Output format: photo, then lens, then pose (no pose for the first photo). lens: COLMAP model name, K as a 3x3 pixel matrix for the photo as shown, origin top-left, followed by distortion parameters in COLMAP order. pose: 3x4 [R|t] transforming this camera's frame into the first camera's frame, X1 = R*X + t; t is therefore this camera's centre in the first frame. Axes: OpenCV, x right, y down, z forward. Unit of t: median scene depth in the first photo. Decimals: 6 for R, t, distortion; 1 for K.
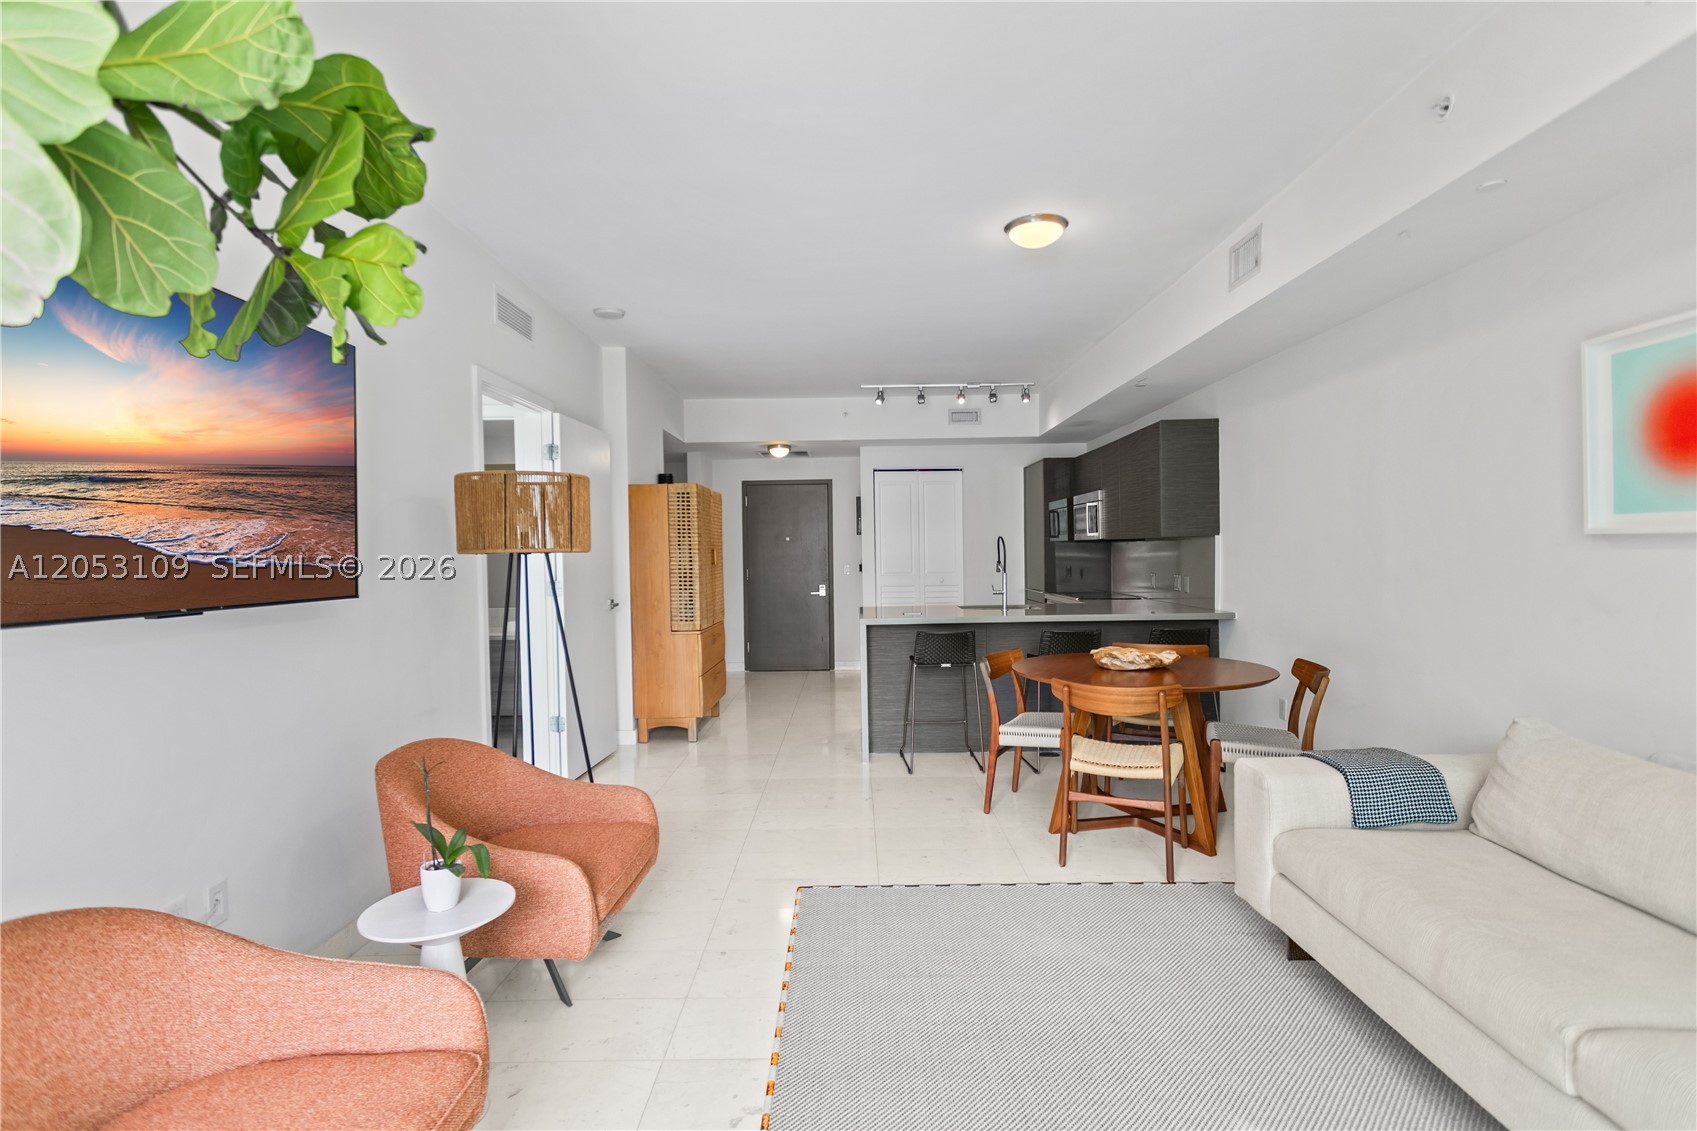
lens RADIAL K [[850.2, 0, 834.5], [0, 850.2, 577.2], [0, 0, 1]] dist [0.006358, 0.003066]
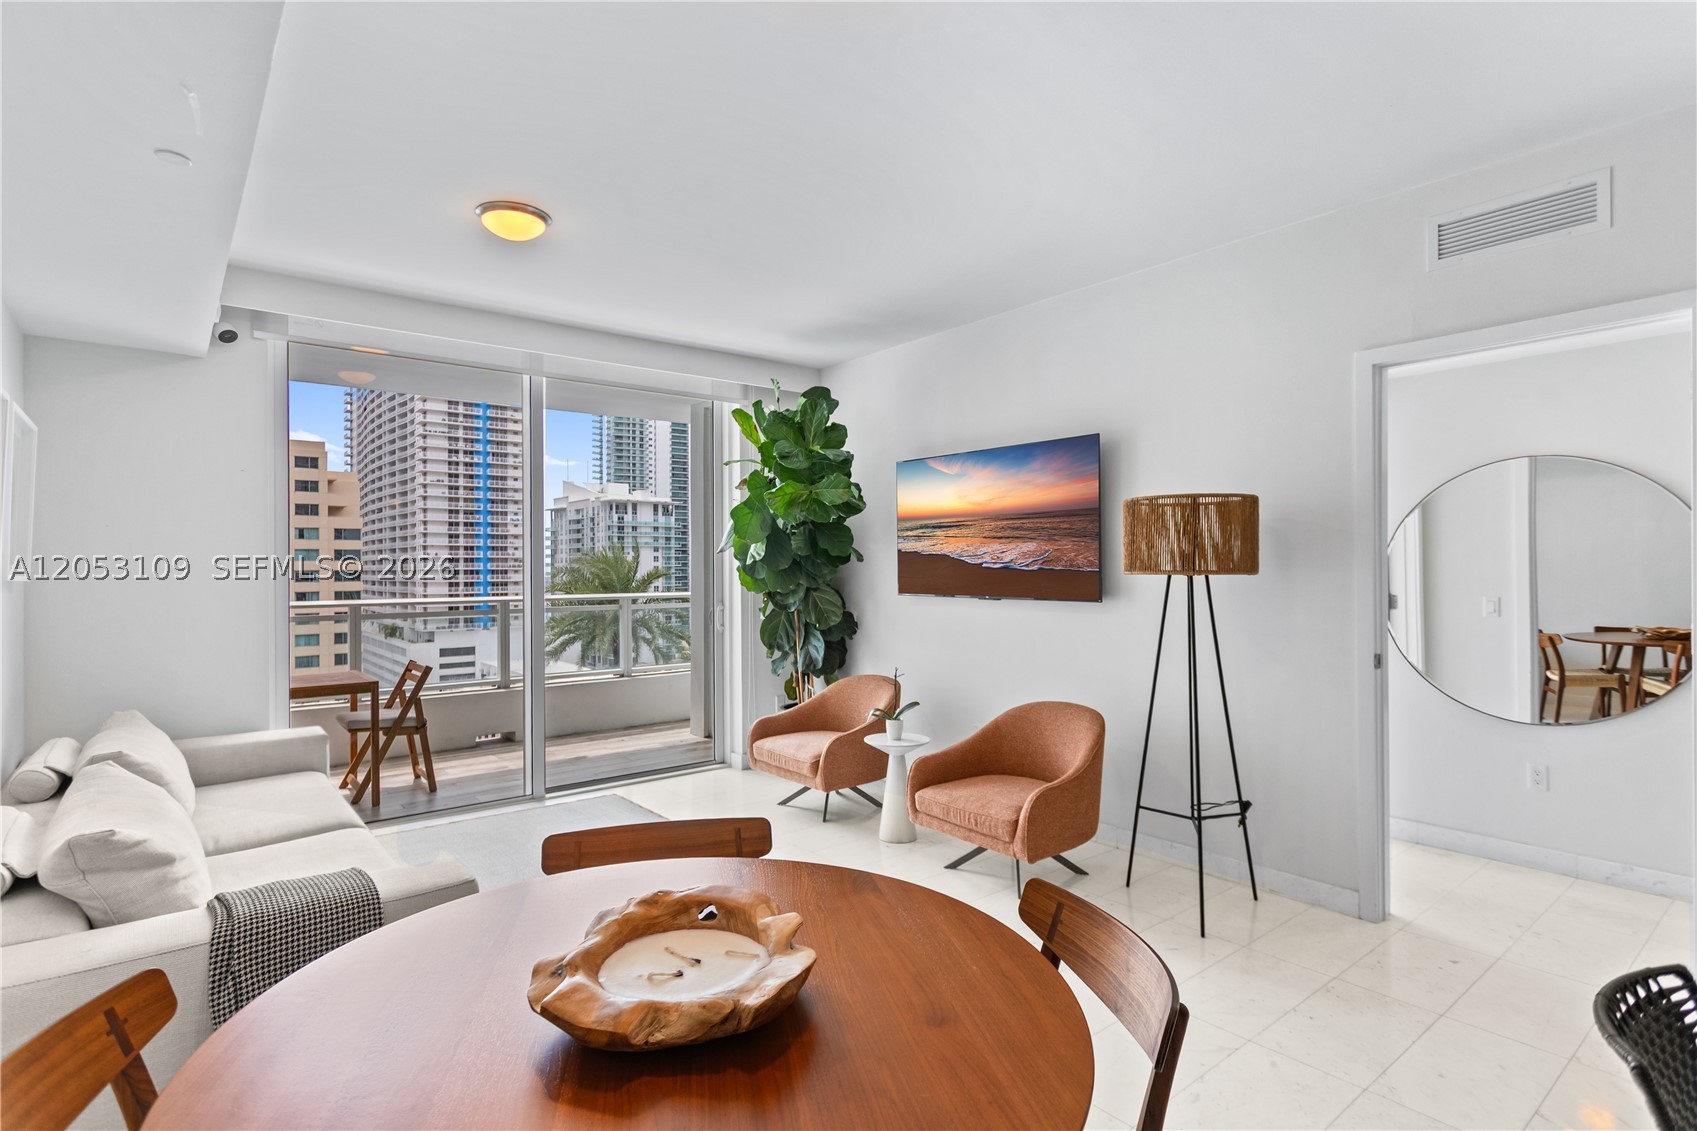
lens RADIAL K [[850.2, 0, 864.0], [0, 850.2, 567.4], [0, 0, 1]] dist [0.006358, 0.003066]
pose [[-0.759547, 0.030403, -0.649742, 0.332190], [0.004525, 0.999130, 0.041461, -0.037688], [0.650437, 0.028552, -0.759024, 0.868577]]
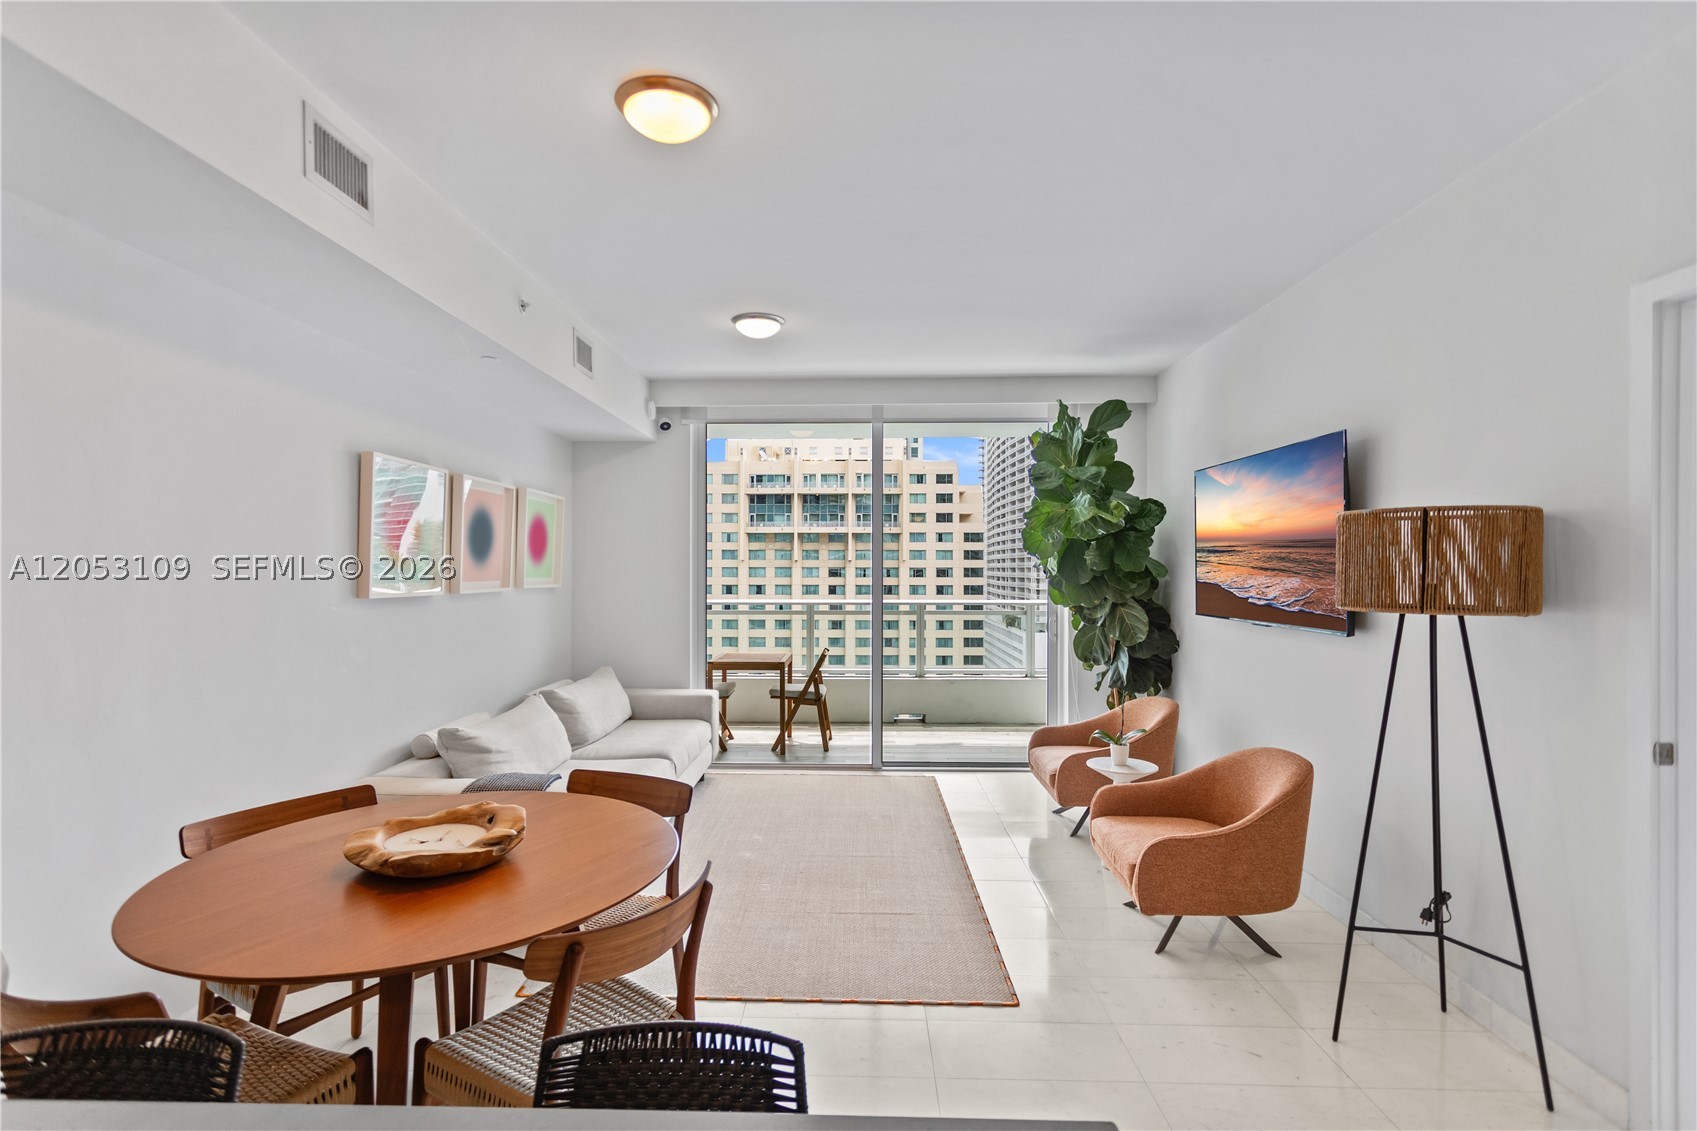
lens RADIAL K [[850.2, 0, 850.3], [0, 850.2, 564.3], [0, 0, 1]] dist [0.006358, 0.003066]
pose [[-0.999650, 0.026427, -0.001164, 0.068441], [0.026383, 0.999243, 0.028606, -0.051851], [0.001919, 0.028565, -0.999590, 1.033174]]
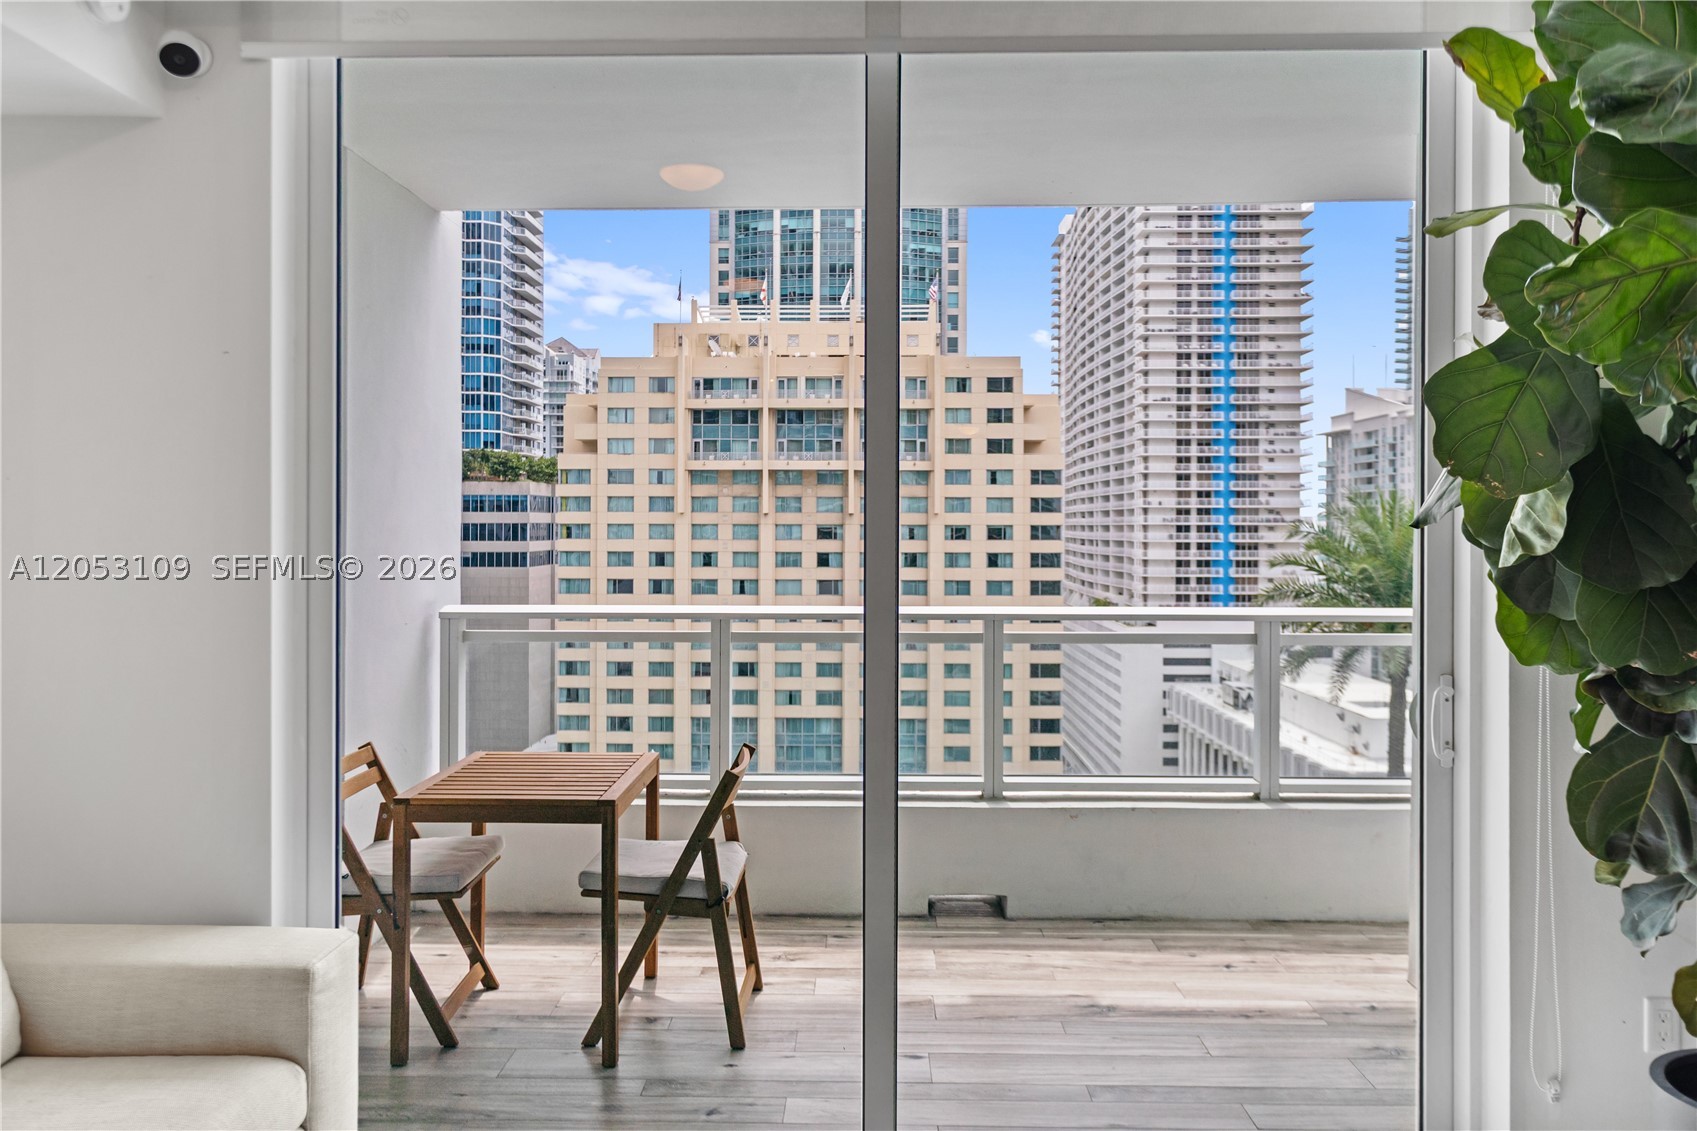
lens RADIAL K [[1281.8, 0, 827.3], [0, 1281.8, 525.5], [0, 0, 1]] dist [0.009964, -0.009534]
pose [[-0.999490, 0.024899, 0.020002, 0.045625], [0.025548, 0.999133, 0.032870, -0.034855], [-0.019166, 0.033364, -0.999259, 0.506010]]
